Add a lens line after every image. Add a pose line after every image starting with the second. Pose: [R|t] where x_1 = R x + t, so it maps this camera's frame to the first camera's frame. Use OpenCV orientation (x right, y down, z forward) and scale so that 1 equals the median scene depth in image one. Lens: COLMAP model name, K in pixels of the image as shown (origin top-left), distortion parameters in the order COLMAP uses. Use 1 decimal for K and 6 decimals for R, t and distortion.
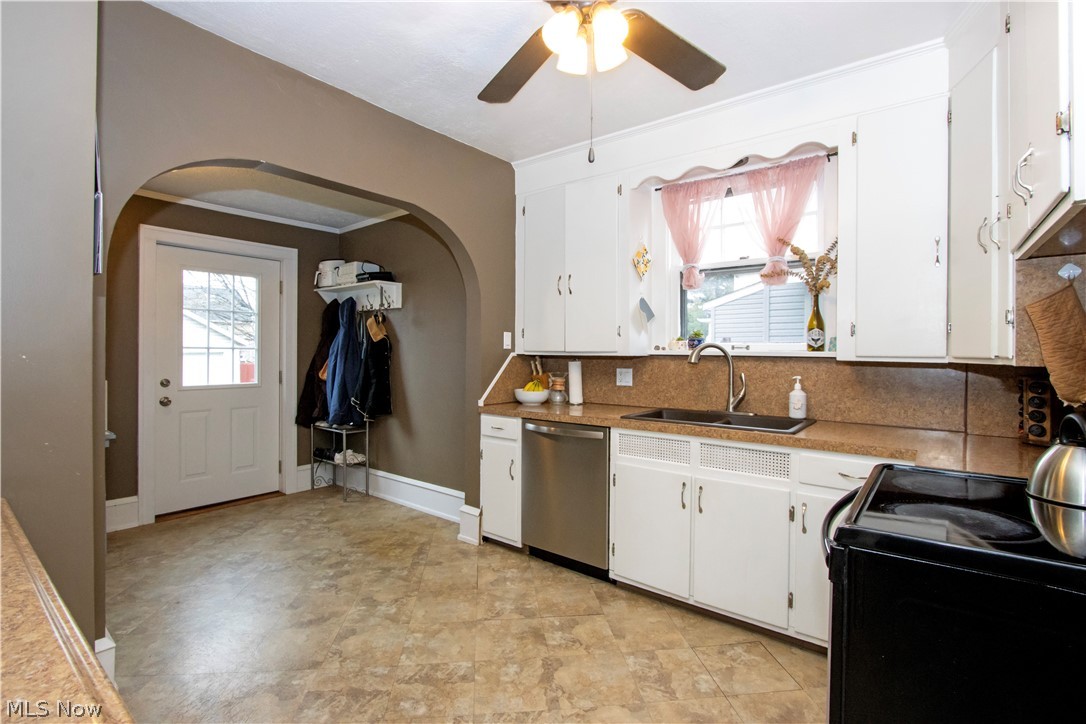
lens RADIAL K [[503.3, 0, 540.6], [0, 503.3, 356.1], [0, 0, 1]] dist [-0.011321, 0.002398]
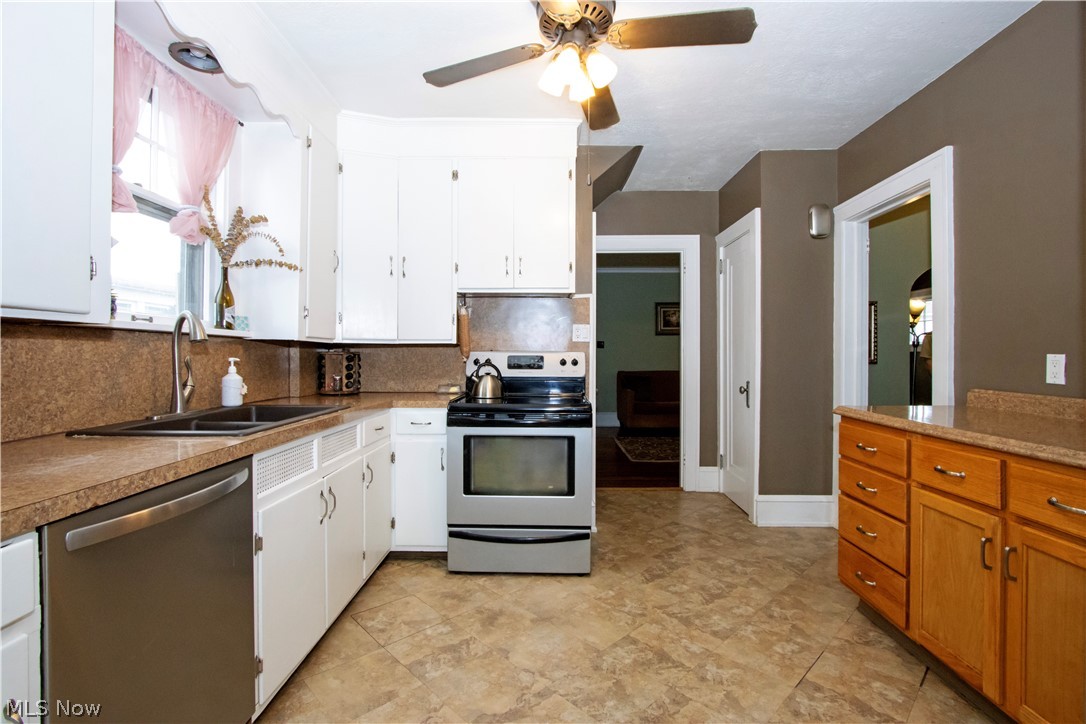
lens RADIAL K [[503.3, 0, 537.0], [0, 503.3, 358.7], [0, 0, 1]] dist [-0.011321, 0.002398]
pose [[-0.604663, -0.013388, 0.796369, -0.376519], [-0.000417, 0.999864, 0.016493, 0.020233], [-0.796482, 0.009641, -0.604586, 0.829632]]
